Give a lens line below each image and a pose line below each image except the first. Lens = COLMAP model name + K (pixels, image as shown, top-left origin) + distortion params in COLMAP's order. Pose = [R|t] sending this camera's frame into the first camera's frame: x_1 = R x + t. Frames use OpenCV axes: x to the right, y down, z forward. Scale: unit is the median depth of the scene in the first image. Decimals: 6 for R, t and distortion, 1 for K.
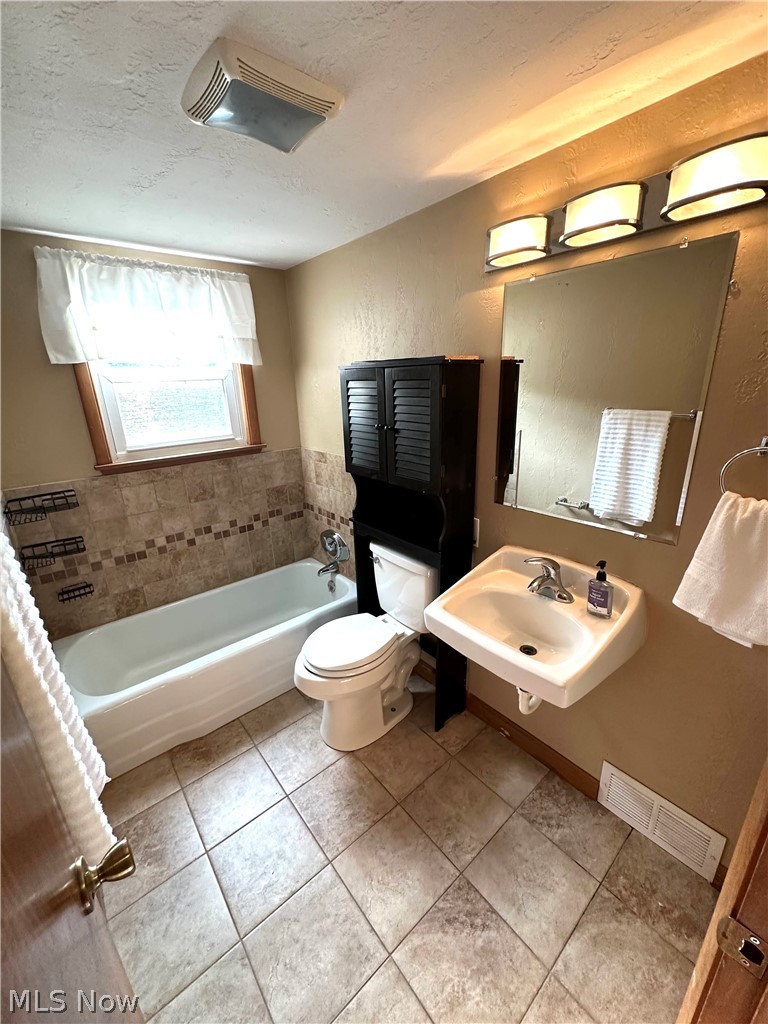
lens RADIAL K [[410.0, 0, 388.4], [0, 410.0, 511.8], [0, 0, 1]] dist [-0.002627, -0.000032]
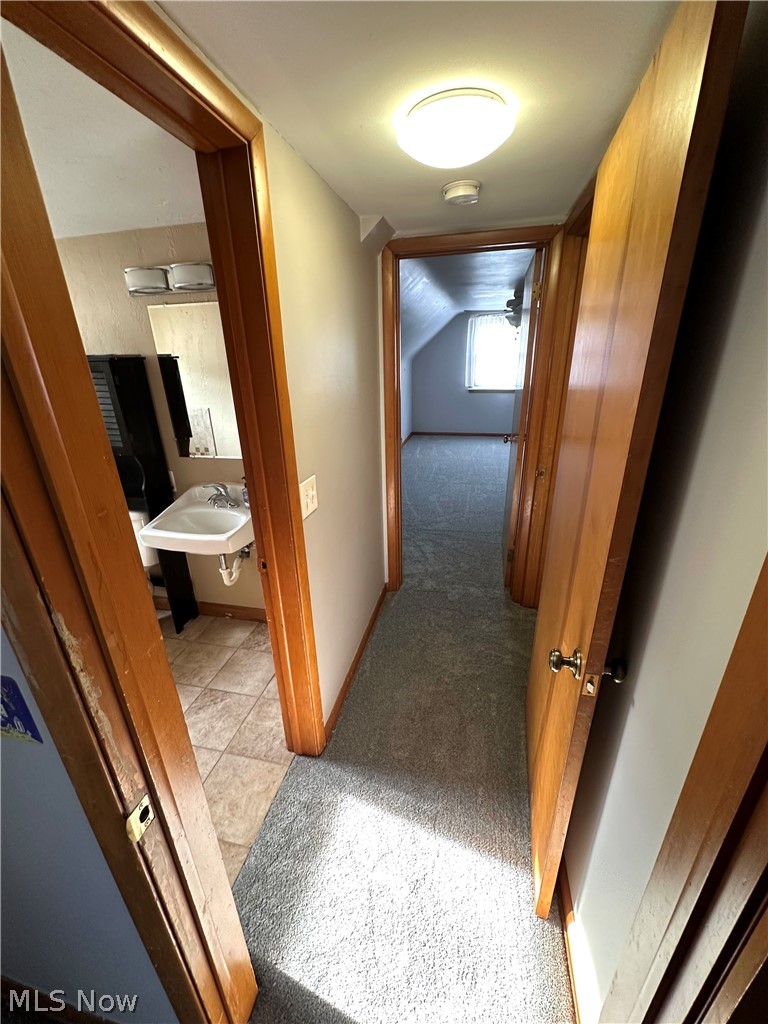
lens RADIAL K [[410.0, 0, 388.4], [0, 410.0, 511.8], [0, 0, 1]] dist [-0.002627, -0.000032]
pose [[0.799710, -0.207421, 0.563419, -0.006247], [0.184073, 0.977939, 0.098754, 0.171212], [-0.571473, 0.024736, 0.820248, -0.640718]]
